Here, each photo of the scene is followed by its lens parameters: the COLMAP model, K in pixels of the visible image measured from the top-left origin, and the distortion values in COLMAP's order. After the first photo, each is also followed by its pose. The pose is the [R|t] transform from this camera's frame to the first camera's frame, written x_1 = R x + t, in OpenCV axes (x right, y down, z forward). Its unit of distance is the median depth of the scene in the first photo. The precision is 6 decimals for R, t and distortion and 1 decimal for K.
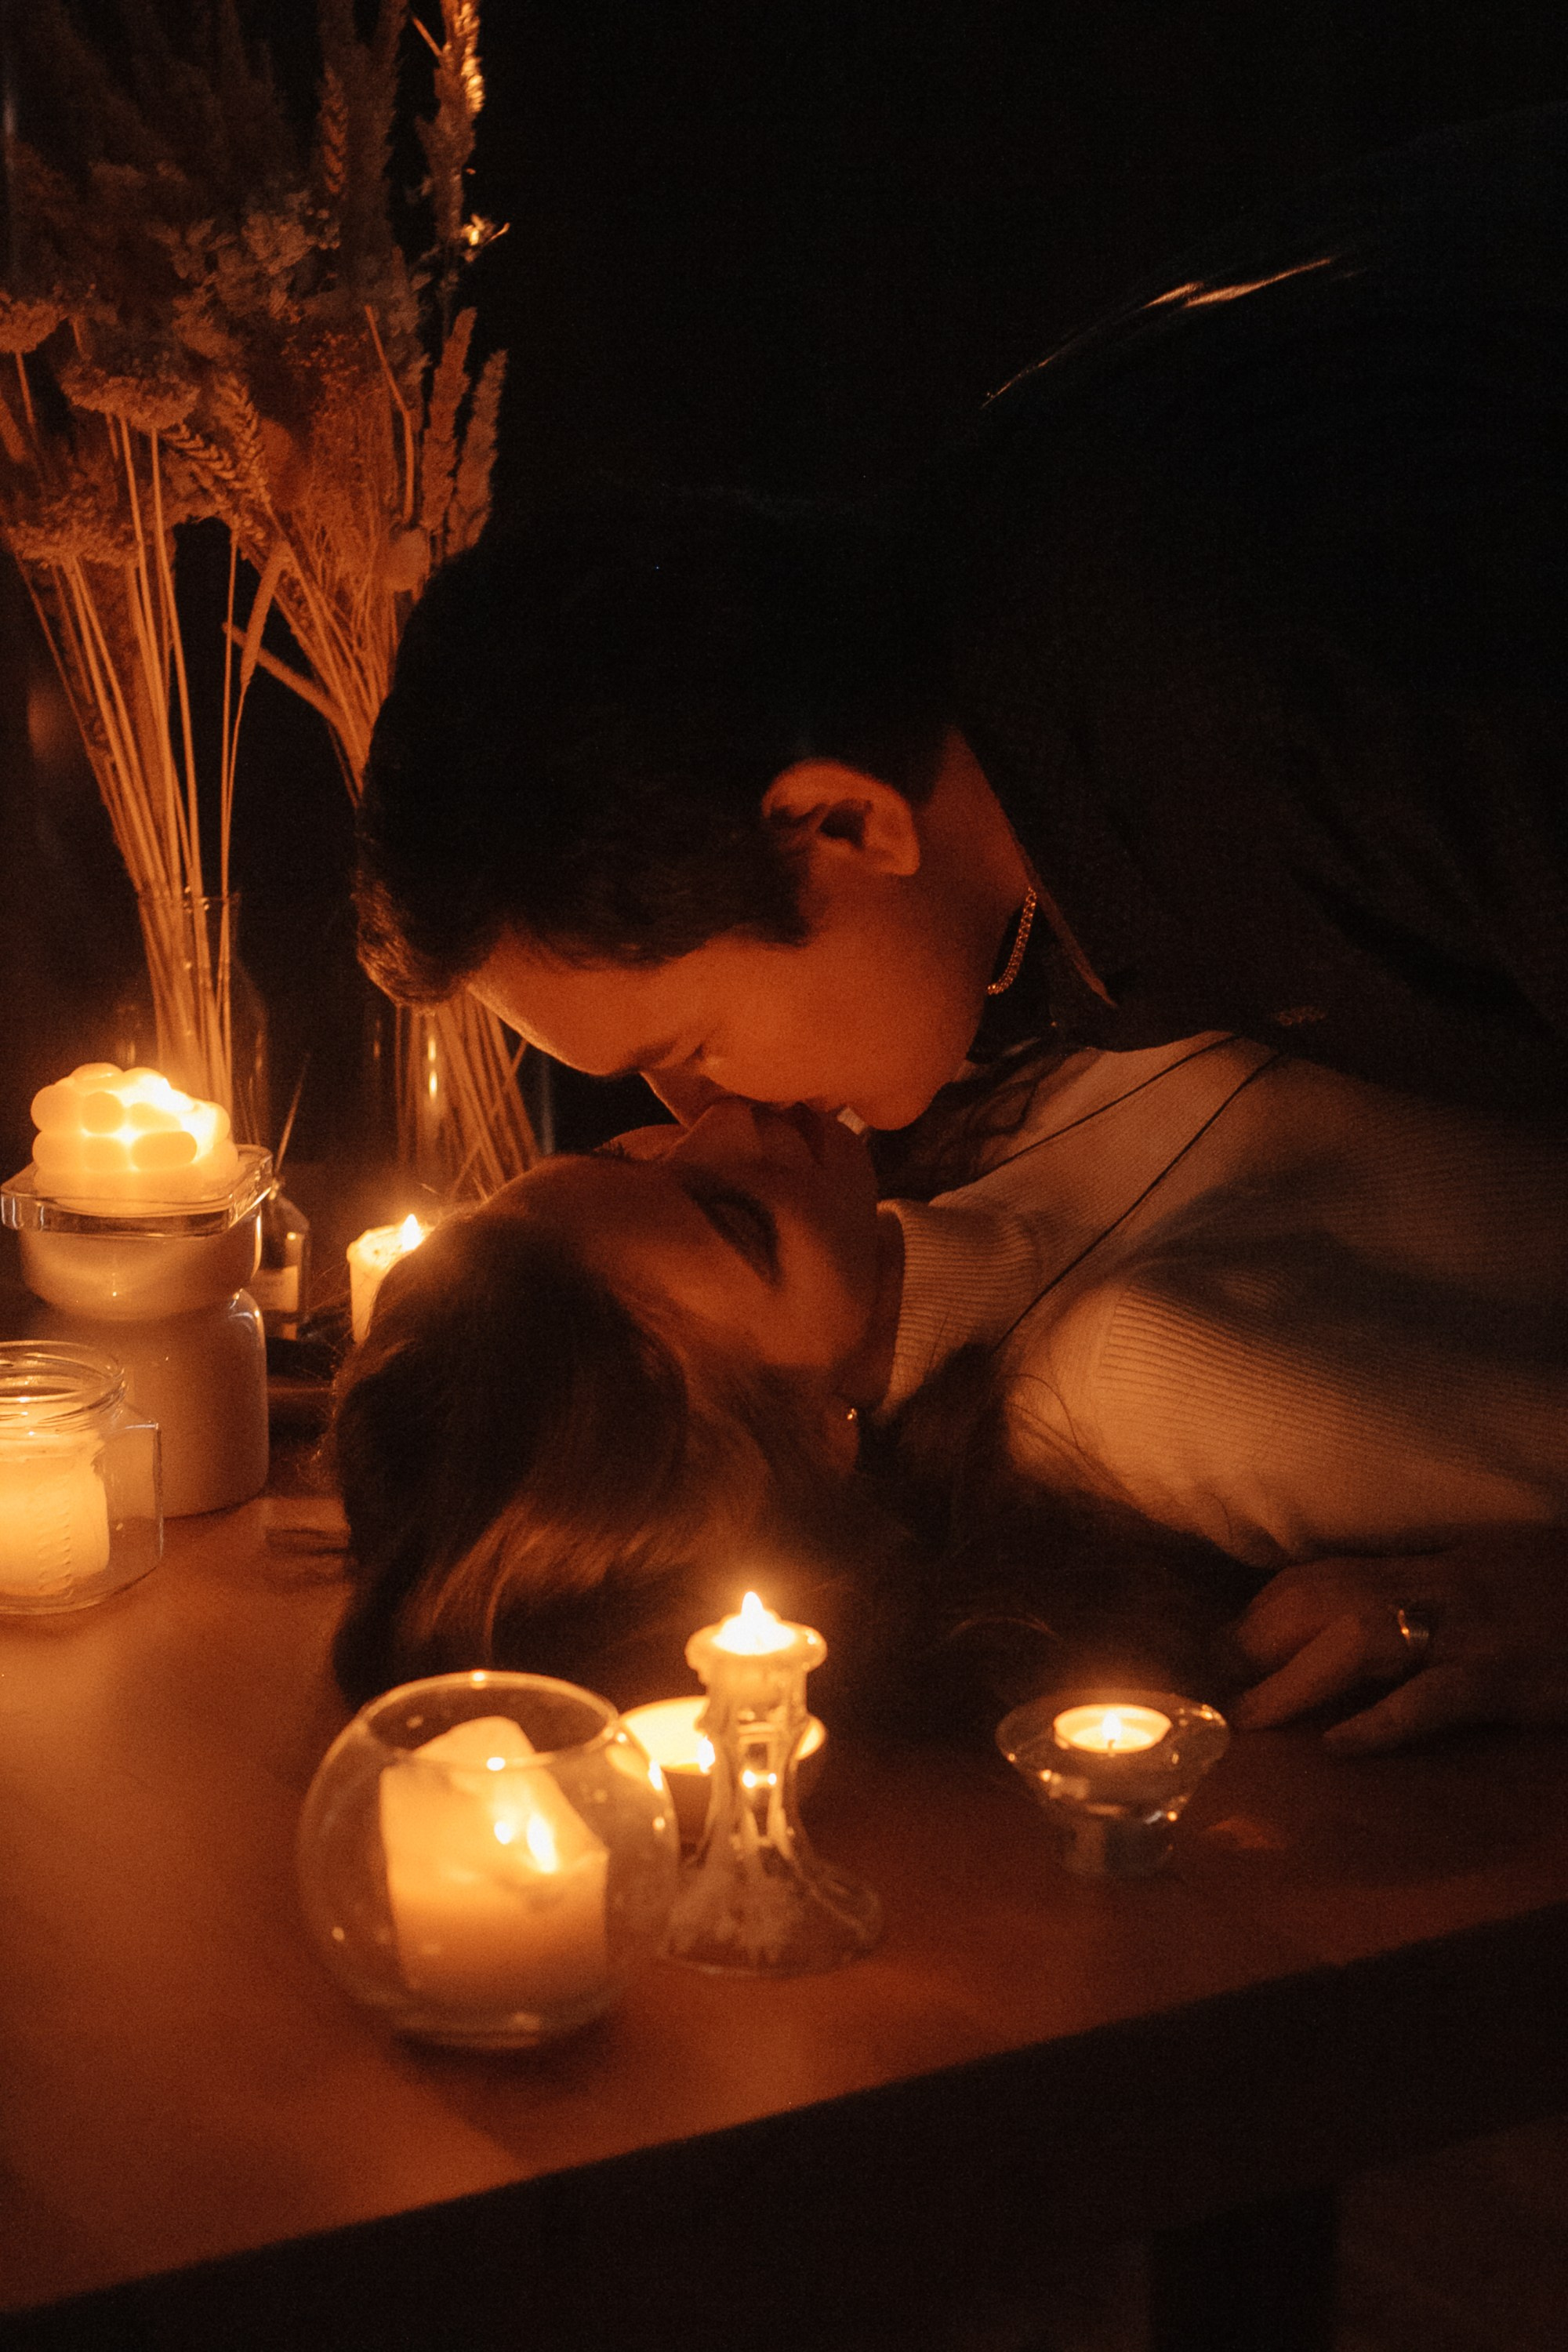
lens RADIAL K [[5656.0, 0, 784.0], [0, 5656.0, 1176.0], [0, 0, 1]] dist [0.512734, -11.845627]
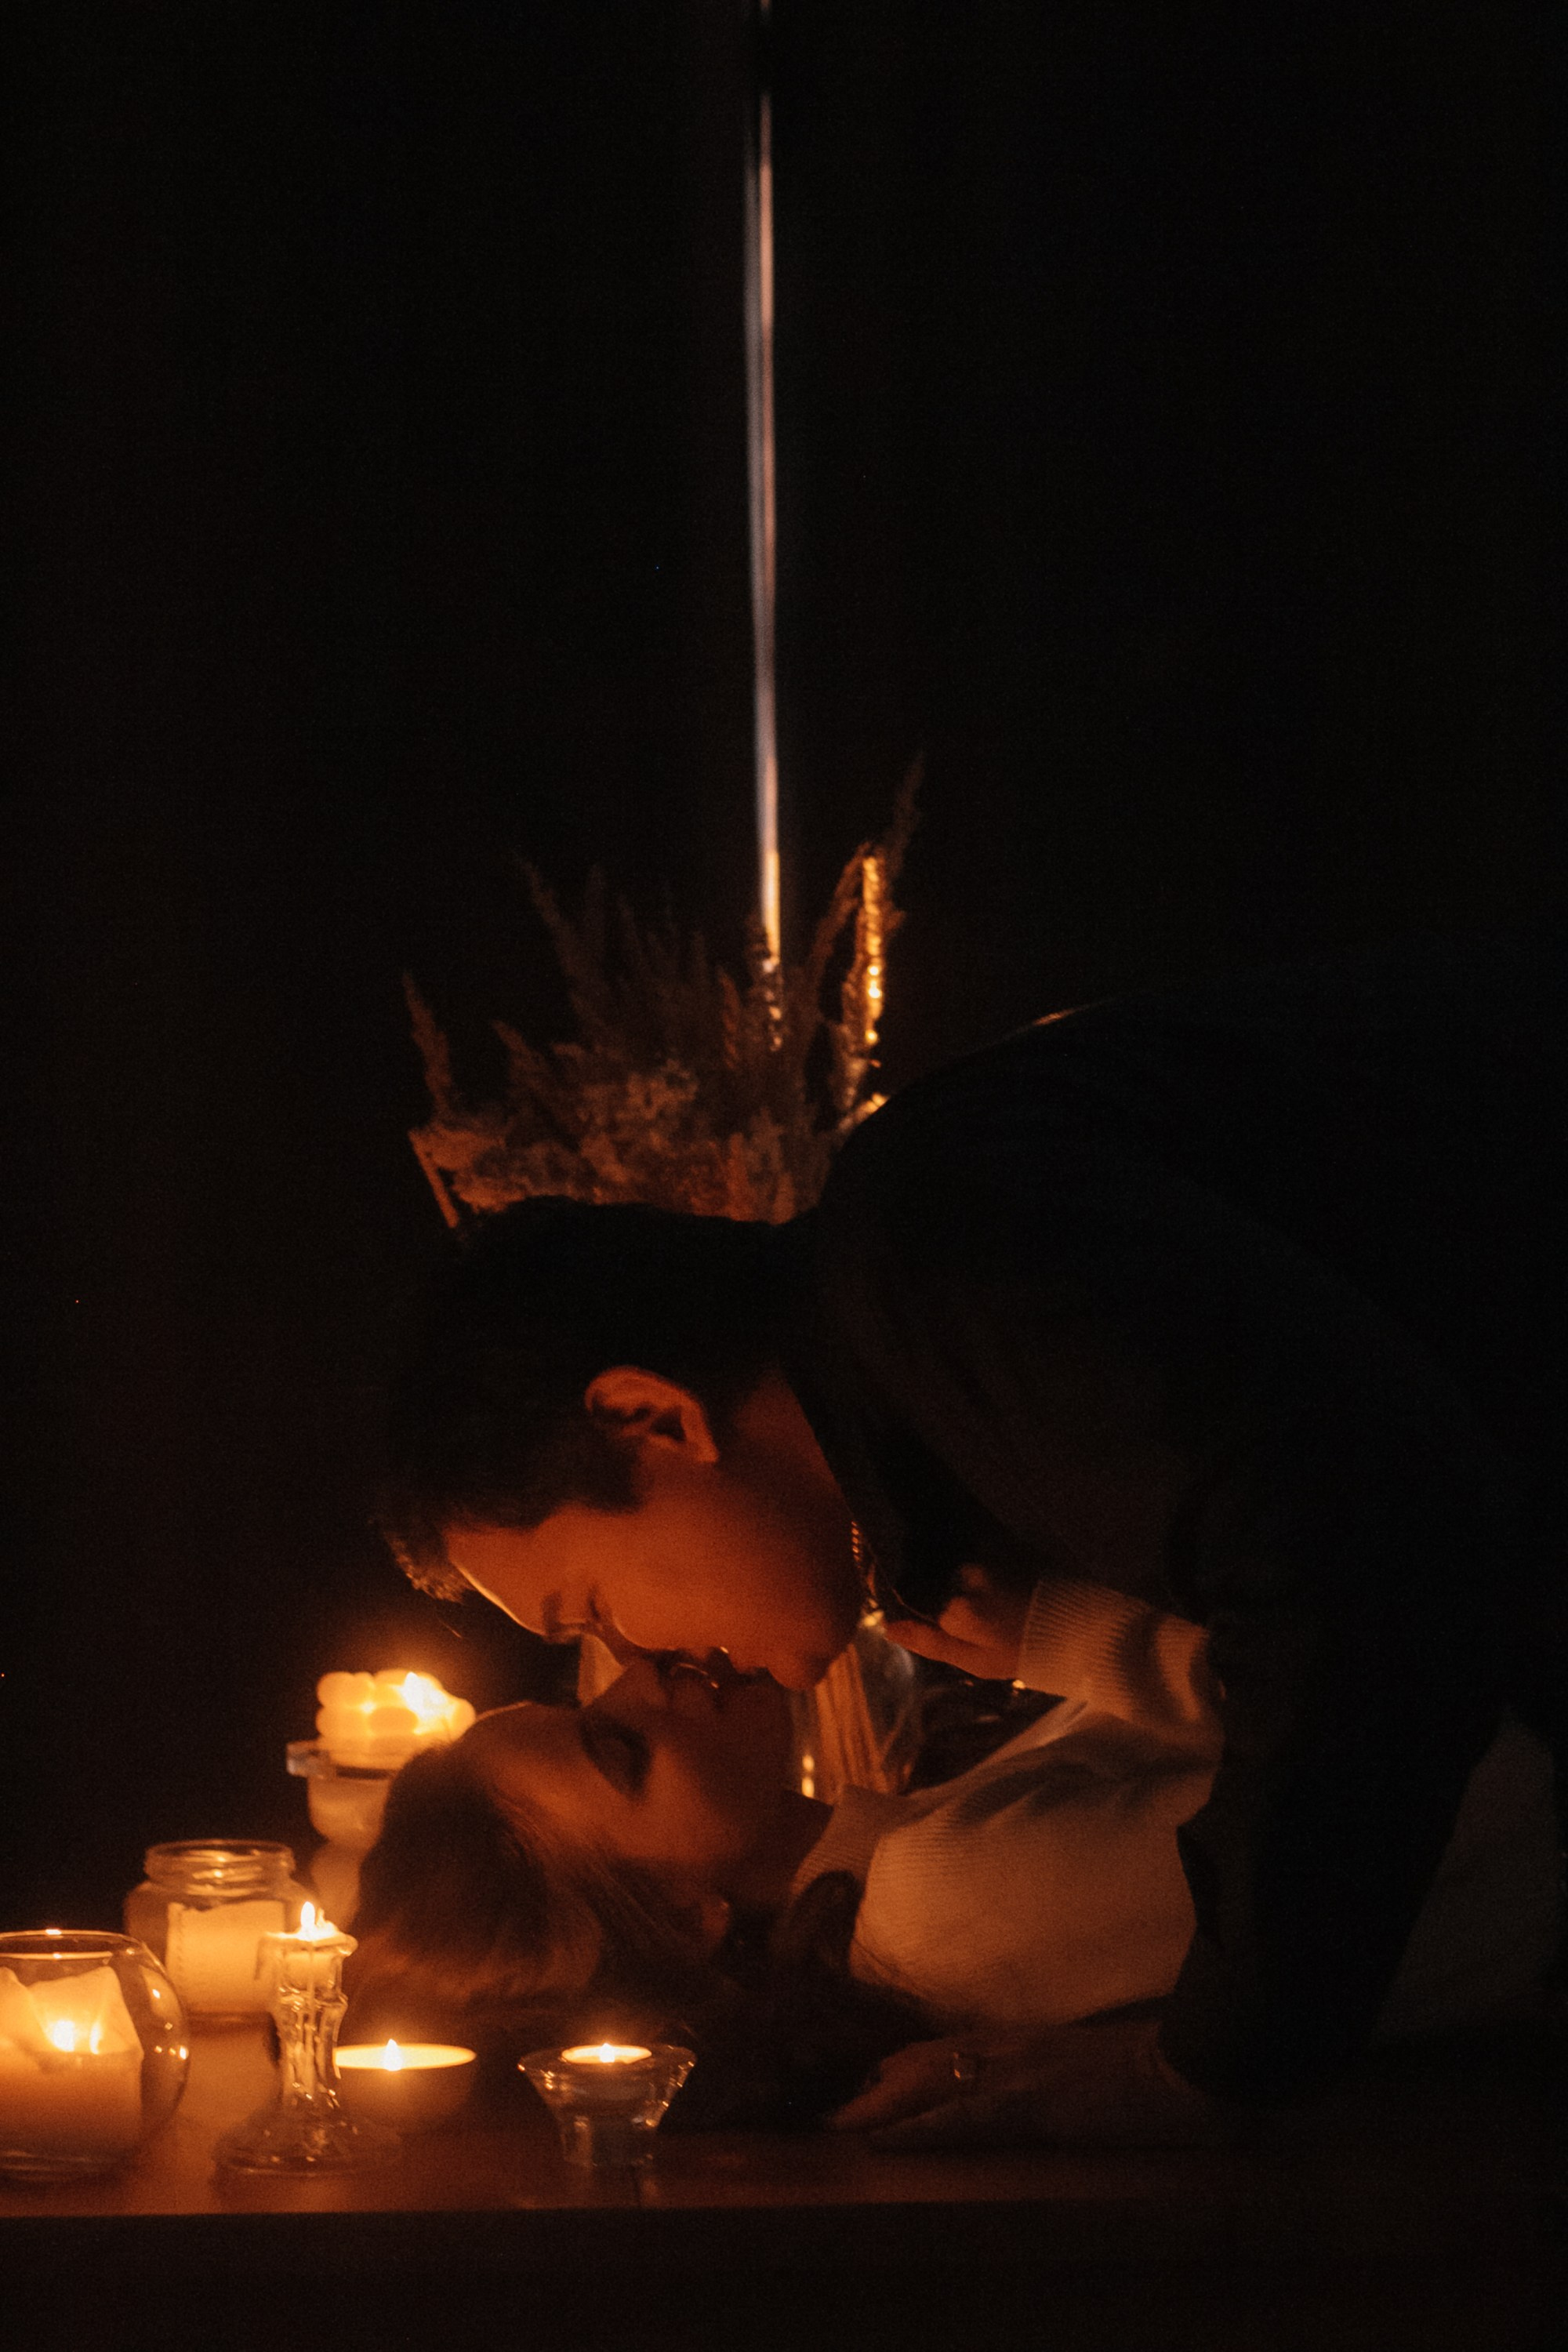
lens RADIAL K [[5656.0, 0, 784.0], [0, 5656.0, 1176.0], [0, 0, 1]] dist [0.512734, -11.845627]
pose [[0.843493, -0.029846, -0.536310, 0.694924], [-0.121013, 0.962228, -0.243873, 0.188451], [0.523331, 0.270606, 0.808021, -0.071003]]
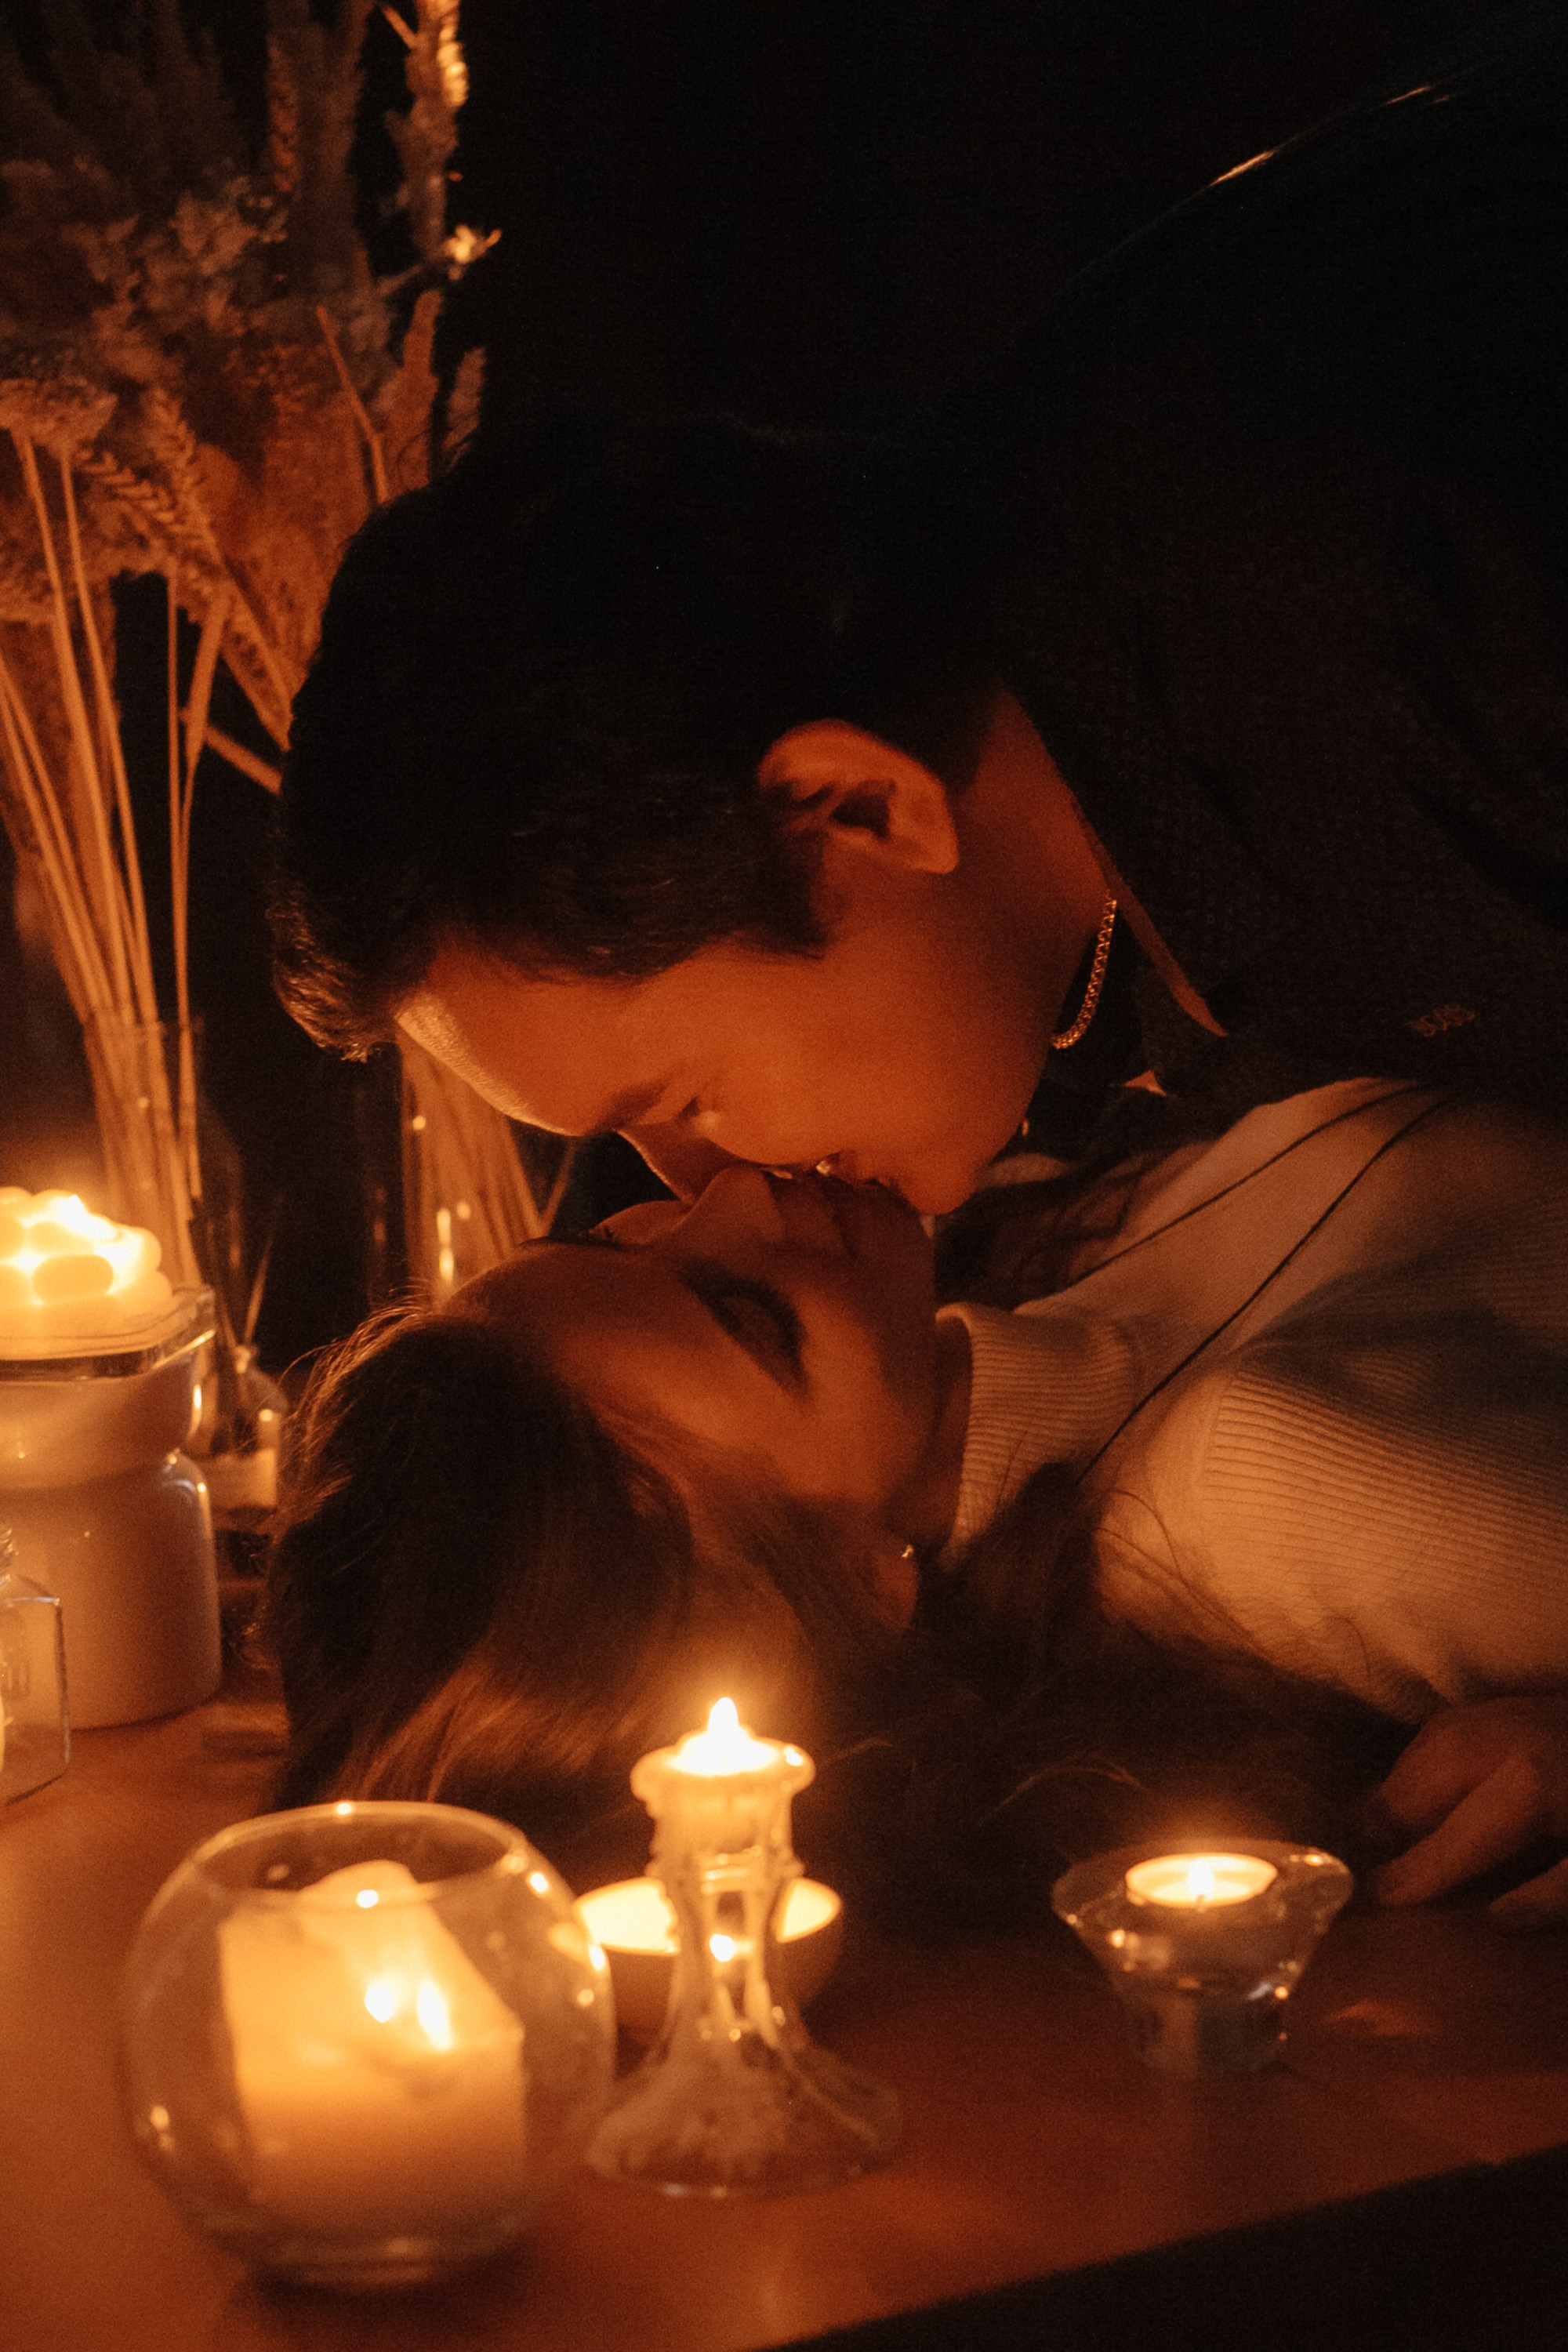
lens RADIAL K [[5656.0, 0, 784.0], [0, 5656.0, 1176.0], [0, 0, 1]] dist [0.512734, -11.845627]
pose [[0.997543, -0.038100, -0.058791, 0.043022], [0.032140, 0.994548, -0.099202, 0.065808], [0.062250, 0.097069, 0.993329, 0.184878]]
